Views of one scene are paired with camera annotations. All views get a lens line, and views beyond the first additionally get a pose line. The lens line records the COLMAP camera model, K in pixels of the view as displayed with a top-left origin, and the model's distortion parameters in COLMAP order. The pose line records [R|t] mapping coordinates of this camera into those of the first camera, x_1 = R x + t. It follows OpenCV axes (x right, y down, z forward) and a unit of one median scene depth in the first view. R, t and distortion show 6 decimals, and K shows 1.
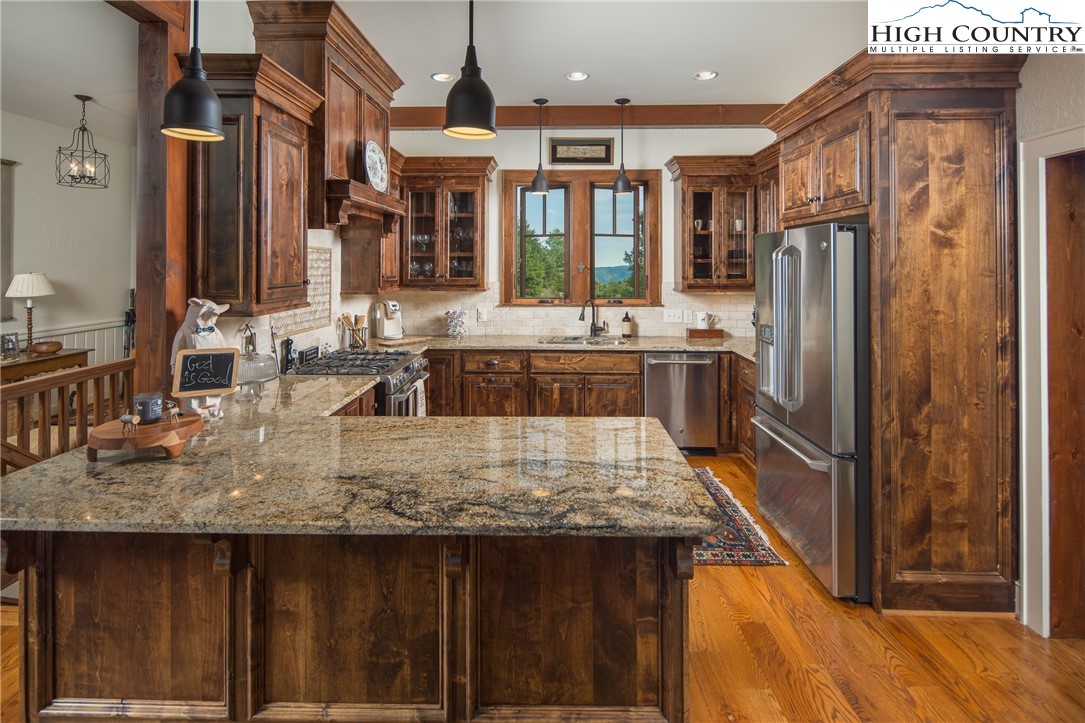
lens RADIAL K [[521.0, 0, 540.2], [0, 521.0, 273.1], [0, 0, 1]] dist [0.001110, -0.000524]
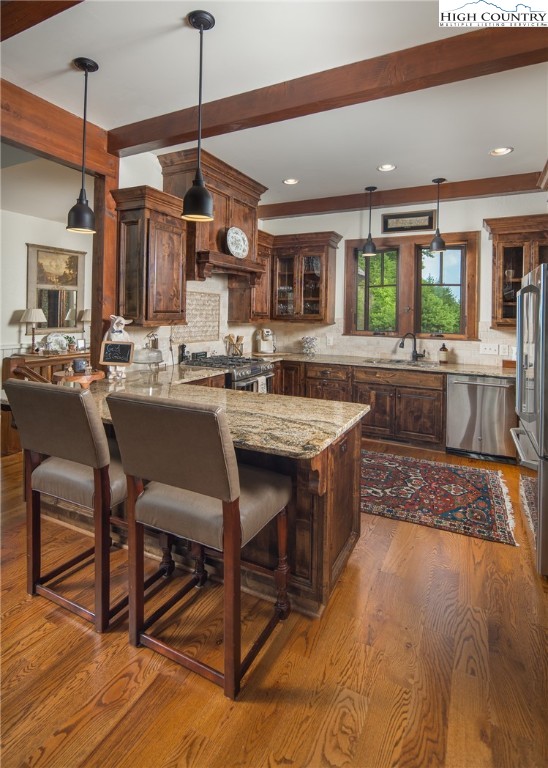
lens RADIAL K [[384.8, 0, 295.2], [0, 384.8, 322.4], [0, 0, 1]] dist [-0.001619, -0.002529]
pose [[0.917232, 0.013556, -0.398124, 0.252305], [-0.013142, 0.999907, 0.003769, 0.028517], [0.398138, 0.001775, 0.917324, -0.023181]]
